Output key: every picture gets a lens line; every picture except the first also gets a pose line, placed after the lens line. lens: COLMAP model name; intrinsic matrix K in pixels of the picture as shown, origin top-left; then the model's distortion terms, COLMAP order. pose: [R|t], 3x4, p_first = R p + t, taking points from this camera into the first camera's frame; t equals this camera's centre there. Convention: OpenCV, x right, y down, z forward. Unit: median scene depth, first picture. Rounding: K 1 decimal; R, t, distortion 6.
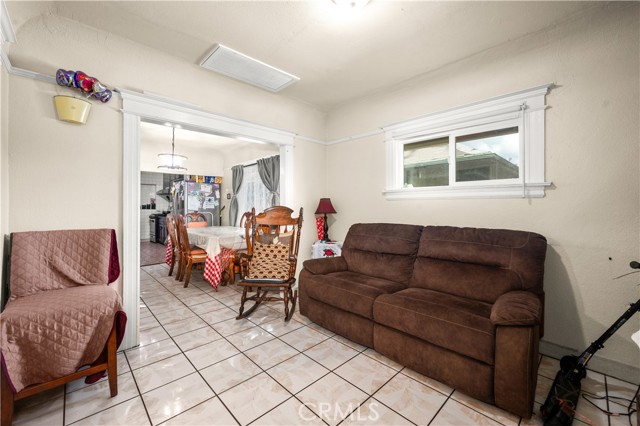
lens RADIAL K [[258.3, 0, 320.4], [0, 258.3, 201.8], [0, 0, 1]] dist [-0.000623, -0.000336]
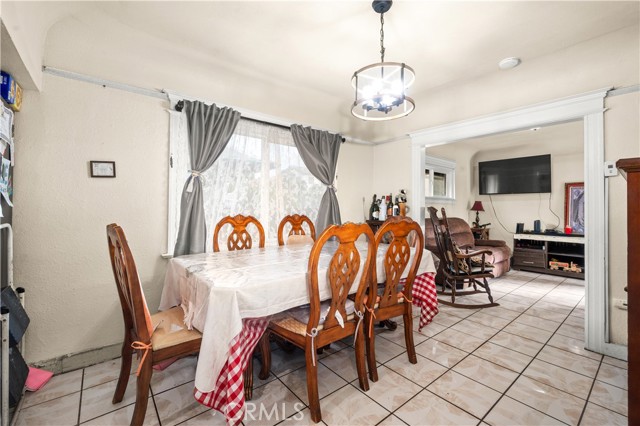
lens RADIAL K [[271.9, 0, 329.4], [0, 271.9, 203.1], [0, 0, 1]] dist [0.005012, 0.000714]
pose [[0.092039, 0.020554, 0.995543, -0.661493], [-0.027958, 0.999446, -0.018050, 0.018963], [-0.995363, -0.026172, 0.092563, 0.682152]]
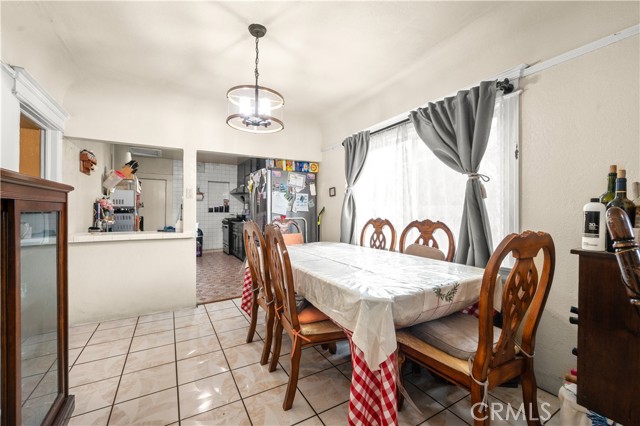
lens RADIAL K [[271.9, 0, 321.3], [0, 271.9, 210.3], [0, 0, 1]] dist [0.005012, 0.000714]
pose [[0.969343, 0.004199, -0.245675, -0.218096], [-0.000089, 0.999860, 0.016742, 0.011800], [0.245711, -0.016207, 0.969208, 0.358644]]
